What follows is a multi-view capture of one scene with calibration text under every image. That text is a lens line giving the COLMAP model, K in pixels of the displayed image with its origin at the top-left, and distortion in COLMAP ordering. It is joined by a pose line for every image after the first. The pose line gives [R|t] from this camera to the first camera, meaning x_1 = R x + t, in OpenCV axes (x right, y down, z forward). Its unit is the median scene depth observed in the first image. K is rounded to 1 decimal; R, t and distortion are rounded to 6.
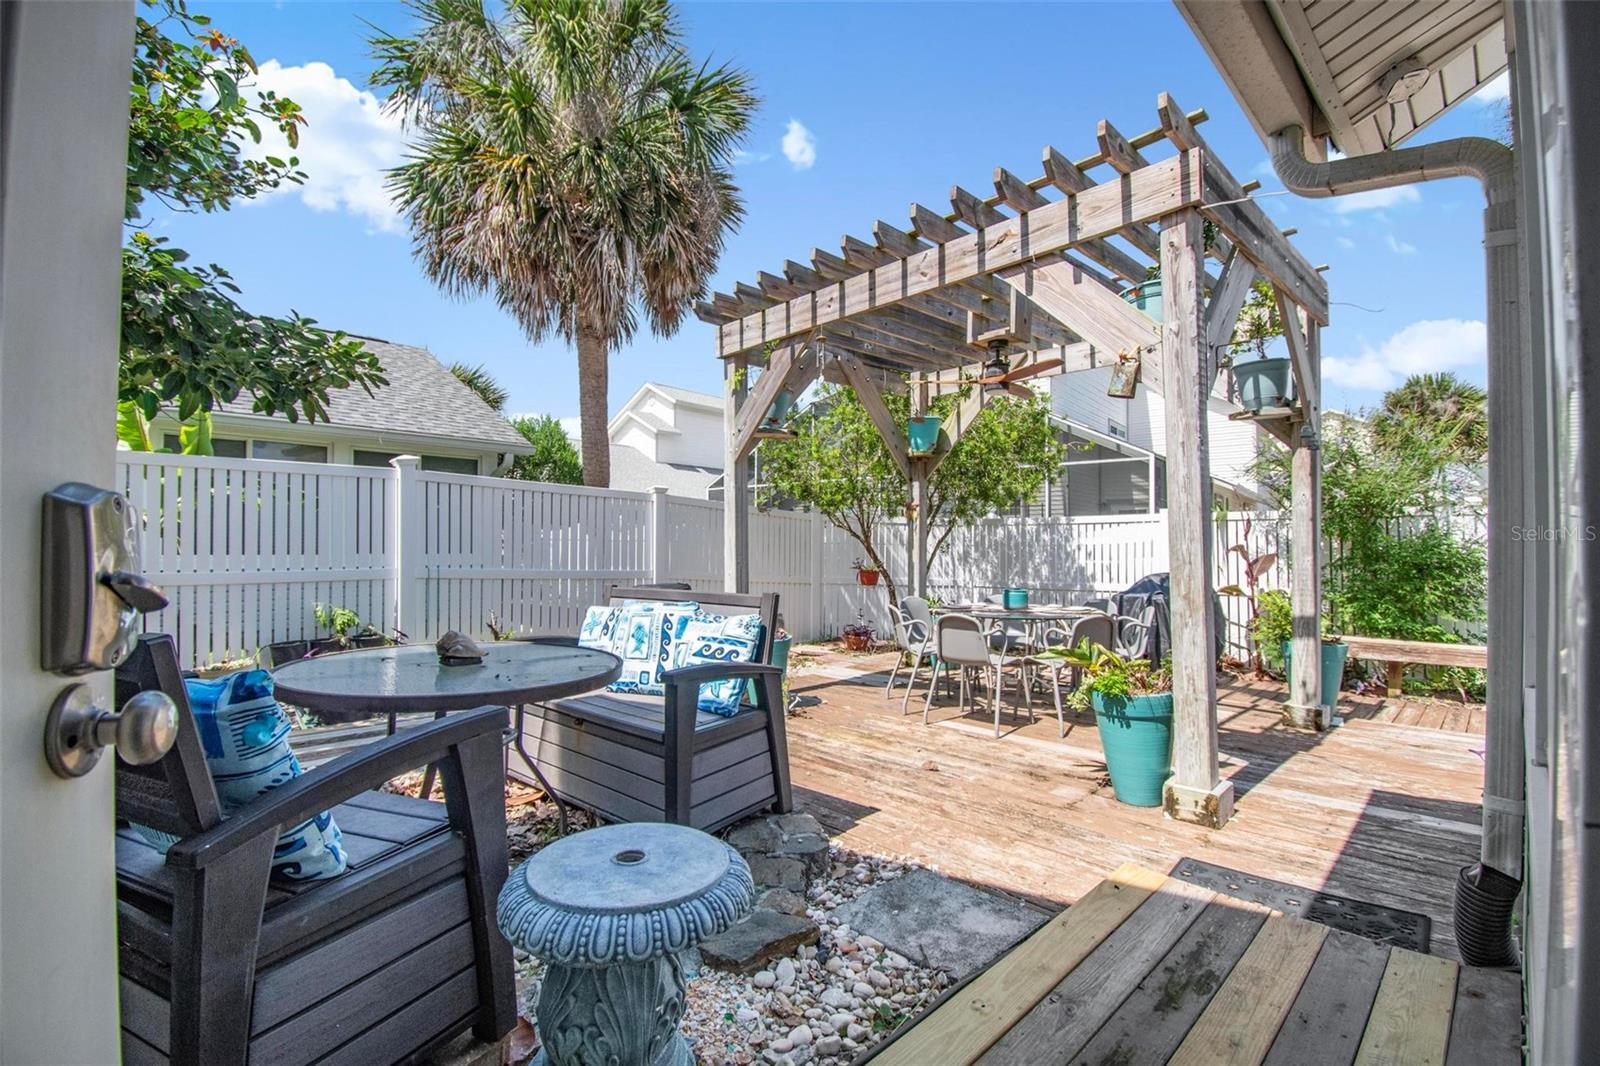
lens RADIAL K [[710.5, 0, 806.8], [0, 710.5, 548.1], [0, 0, 1]] dist [-0.007620, -0.006255]
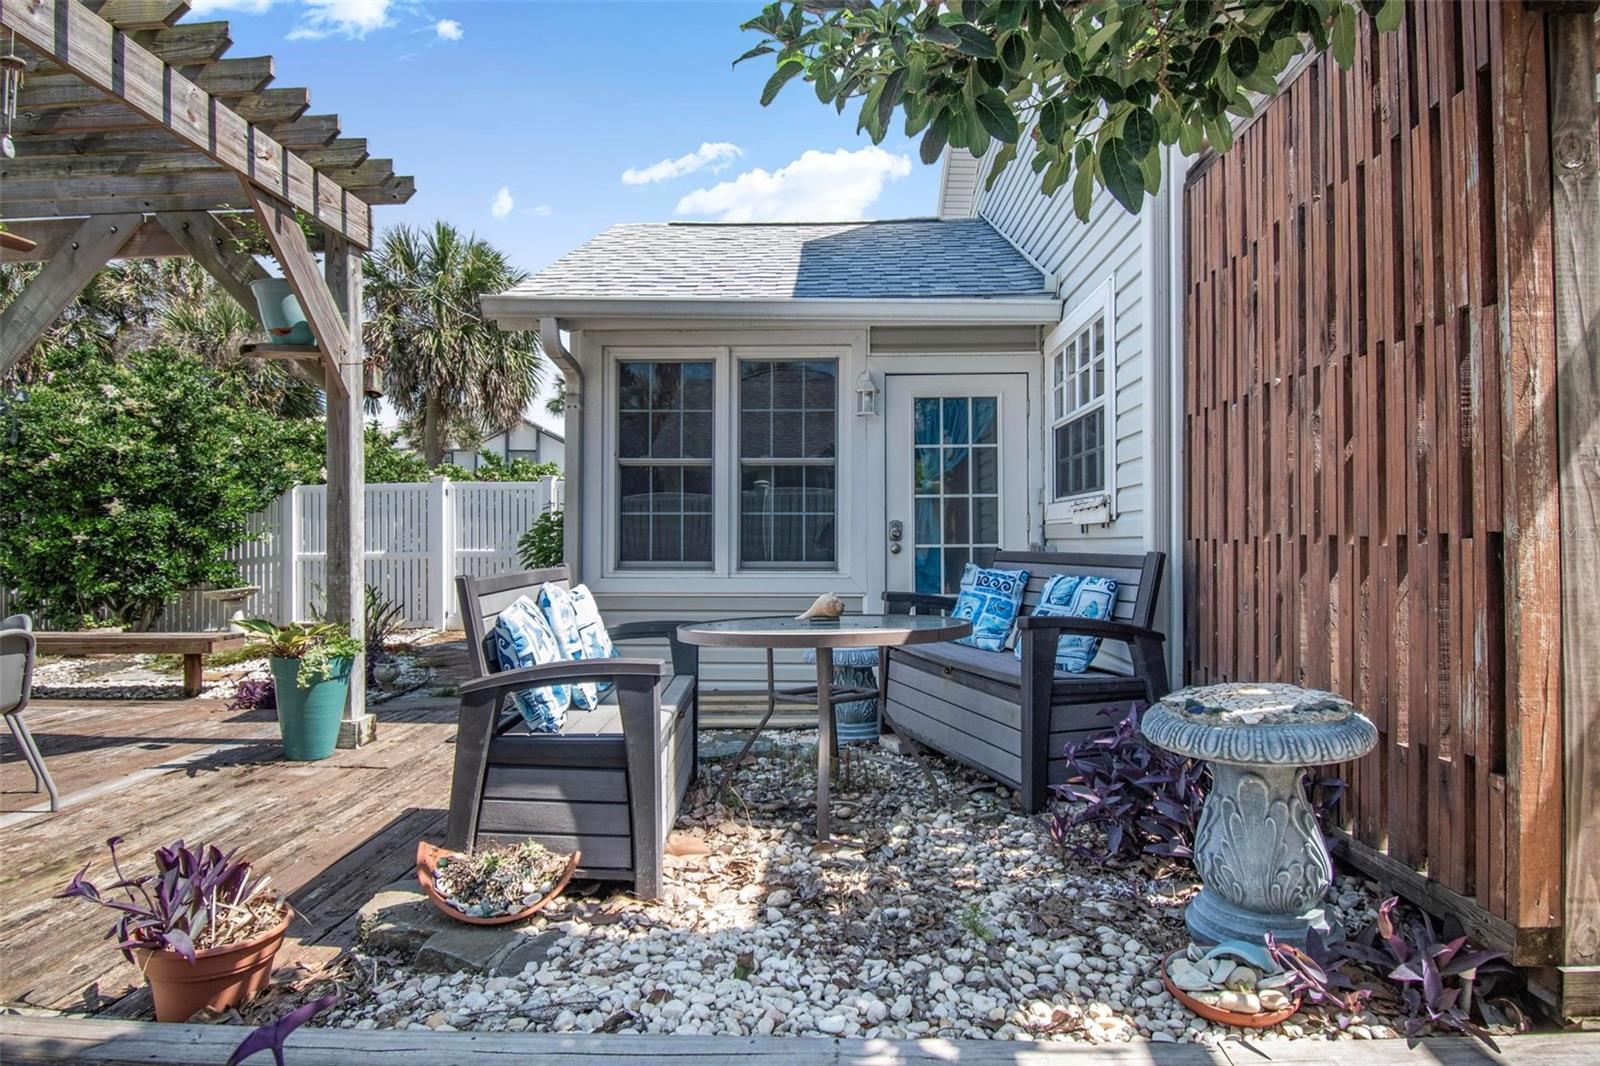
lens RADIAL K [[922.0, 0, 812.7], [0, 922.0, 536.6], [0, 0, 1]] dist [-0.007414, -0.016607]
pose [[-0.697462, 0.008236, 0.716574, -0.856366], [-0.003735, 0.999879, -0.015127, 0.029562], [-0.716612, -0.013227, -0.697347, 1.149404]]
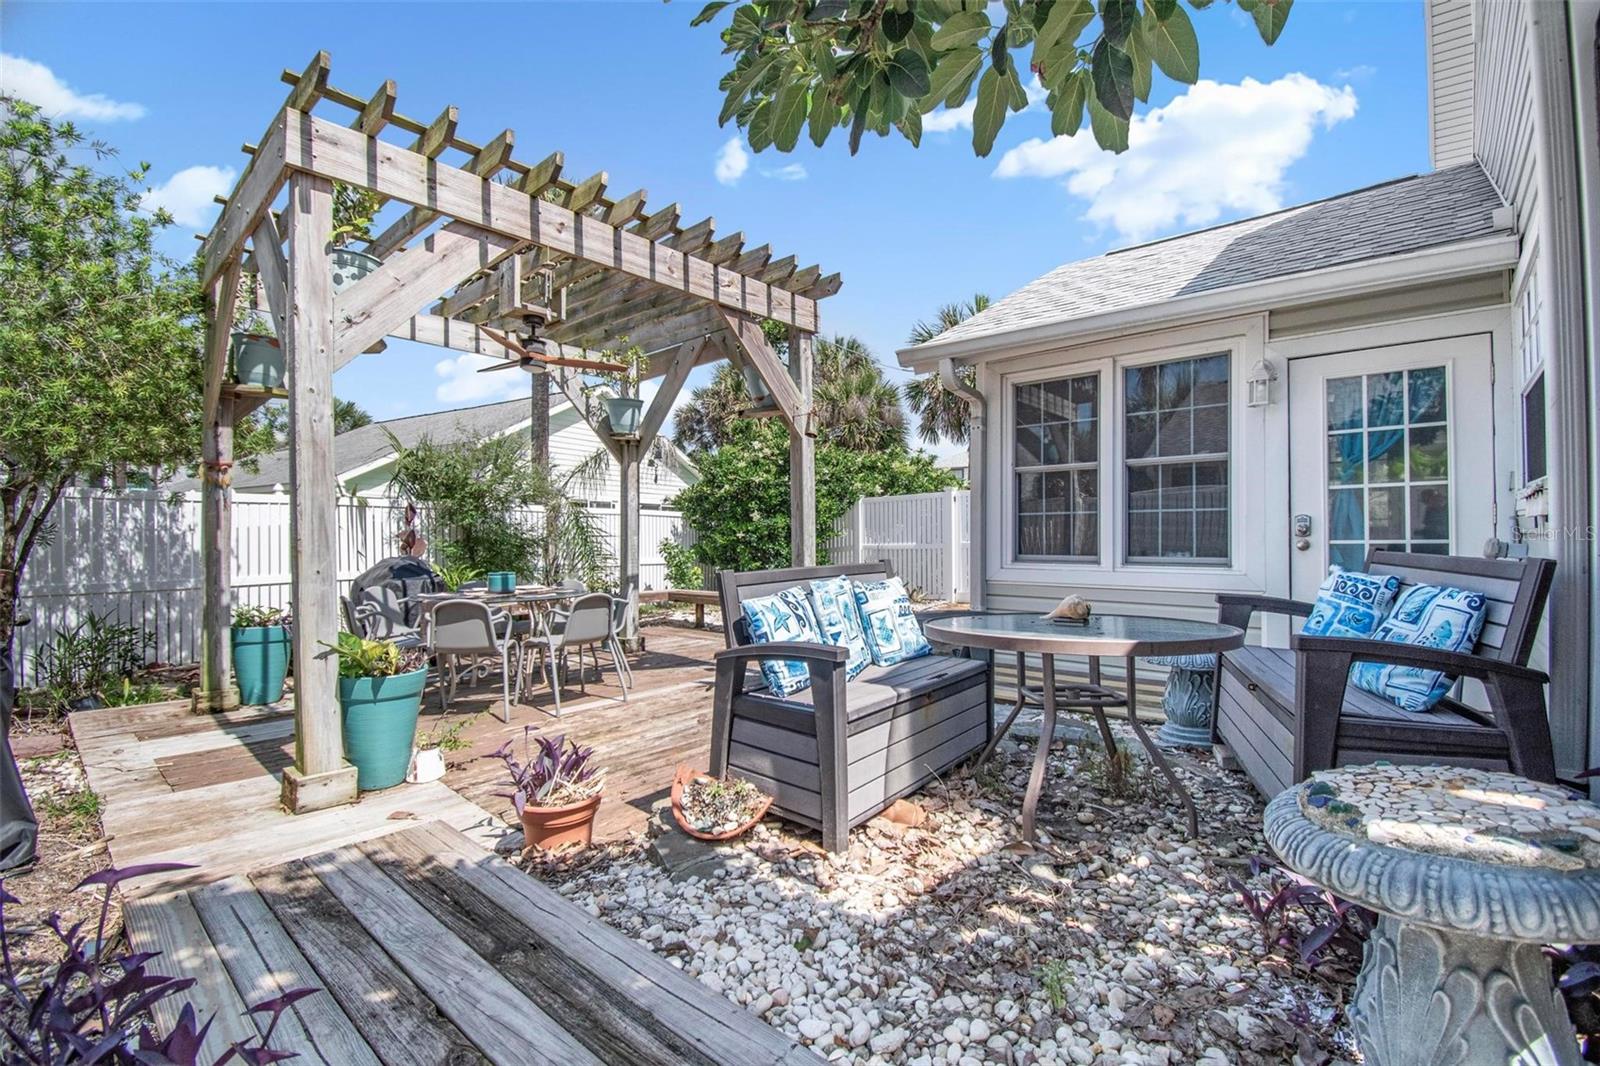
lens RADIAL K [[710.5, 0, 787.3], [0, 710.5, 532.3], [0, 0, 1]] dist [-0.007620, -0.006255]
pose [[-0.066491, 0.008985, 0.997747, -0.890436], [-0.001701, 0.999957, -0.009119, 0.018487], [-0.997786, -0.002304, -0.066473, 0.873065]]
